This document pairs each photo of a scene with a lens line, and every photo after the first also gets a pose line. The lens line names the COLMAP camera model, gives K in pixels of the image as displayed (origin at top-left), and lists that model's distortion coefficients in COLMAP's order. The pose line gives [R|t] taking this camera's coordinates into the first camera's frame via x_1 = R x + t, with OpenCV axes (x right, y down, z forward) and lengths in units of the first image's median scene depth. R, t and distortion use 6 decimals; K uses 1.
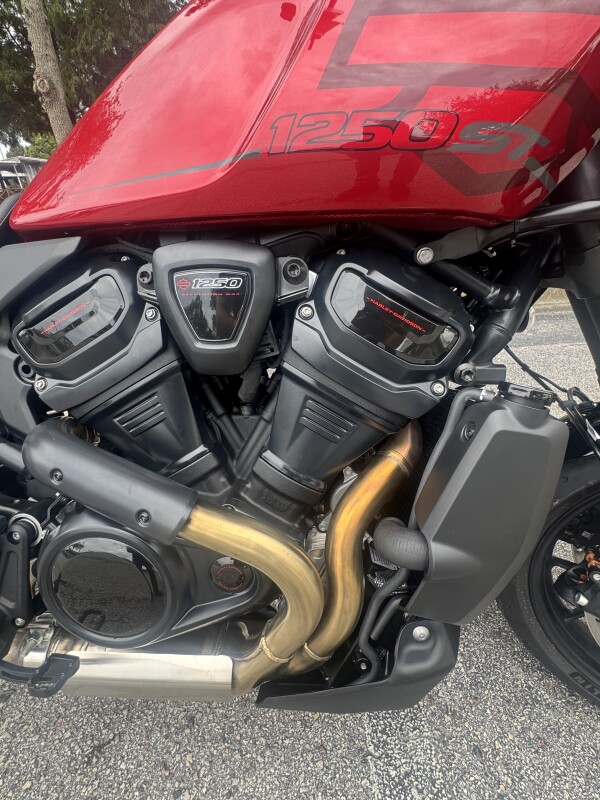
lens RADIAL K [[376.5, 0, 300.0], [0, 376.5, 399.4], [0, 0, 1]] dist [0.001281, 0.000233]
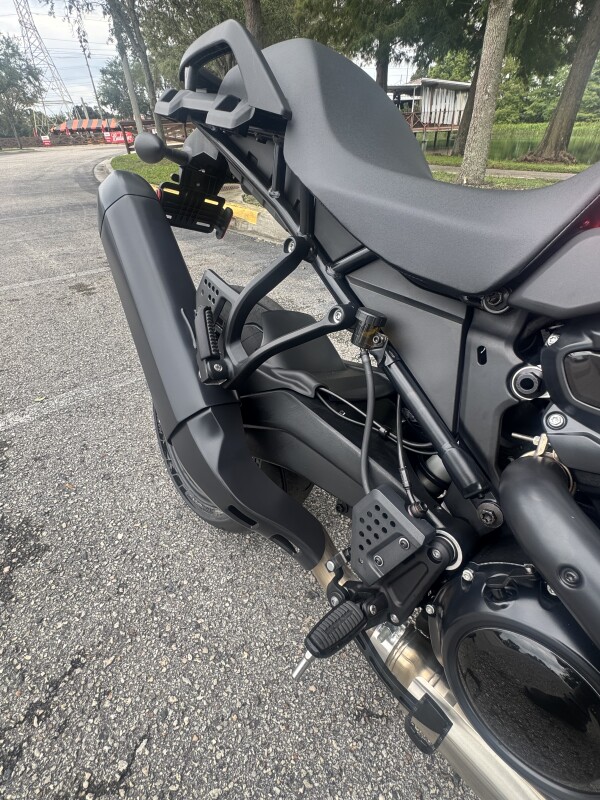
lens RADIAL K [[376.5, 0, 301.5], [0, 376.5, 399.7], [0, 0, 1]] dist [0.001281, 0.000233]
pose [[0.696291, 0.426508, -0.577295, -0.442457], [-0.339260, 0.904350, 0.258946, -0.070388], [0.632519, 0.015551, 0.774389, 0.062805]]
